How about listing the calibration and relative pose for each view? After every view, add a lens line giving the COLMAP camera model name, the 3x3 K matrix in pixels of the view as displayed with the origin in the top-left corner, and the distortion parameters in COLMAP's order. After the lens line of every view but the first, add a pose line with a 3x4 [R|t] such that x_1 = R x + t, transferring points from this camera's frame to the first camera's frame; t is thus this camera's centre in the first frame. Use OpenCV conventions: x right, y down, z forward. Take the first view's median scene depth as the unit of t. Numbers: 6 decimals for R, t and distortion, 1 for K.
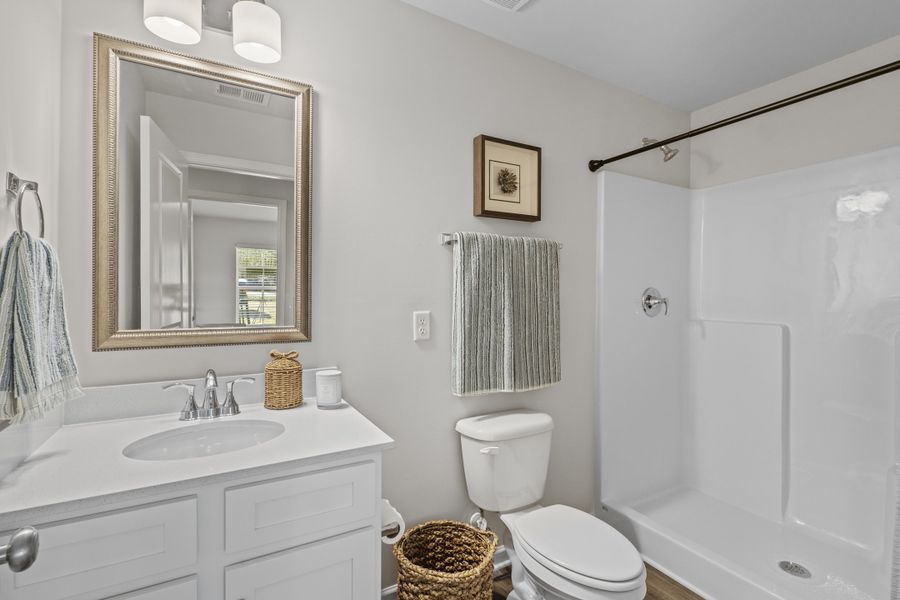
lens RADIAL K [[411.8, 0, 444.8], [0, 411.8, 297.7], [0, 0, 1]] dist [-0.010348, -0.000271]
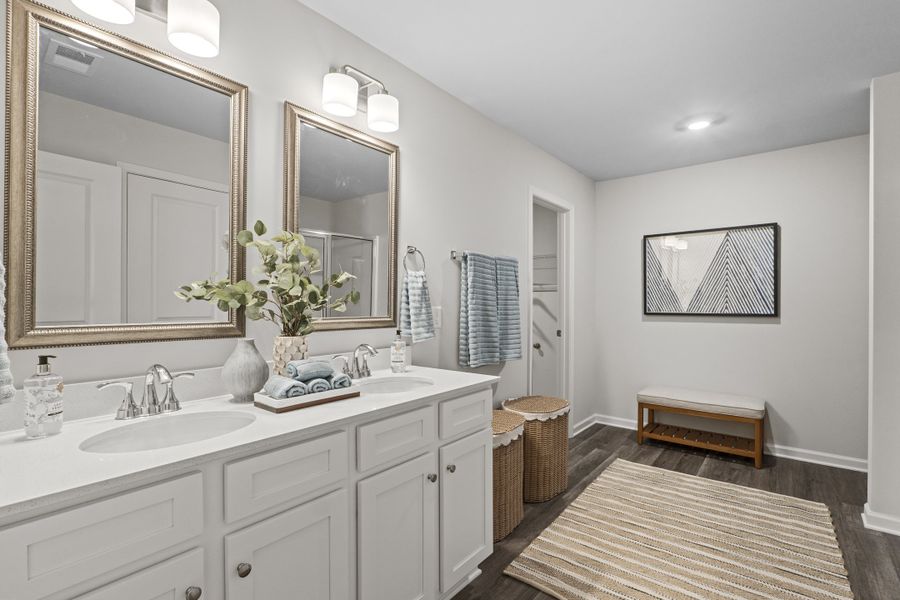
lens RADIAL K [[411.8, 0, 444.8], [0, 411.8, 297.7], [0, 0, 1]] dist [-0.010348, -0.000271]
pose [[0.930604, 0.016048, 0.365677, -0.284105], [-0.017331, 0.999850, 0.000226, 0.000433], [-0.365618, -0.006548, 0.930742, -0.166267]]
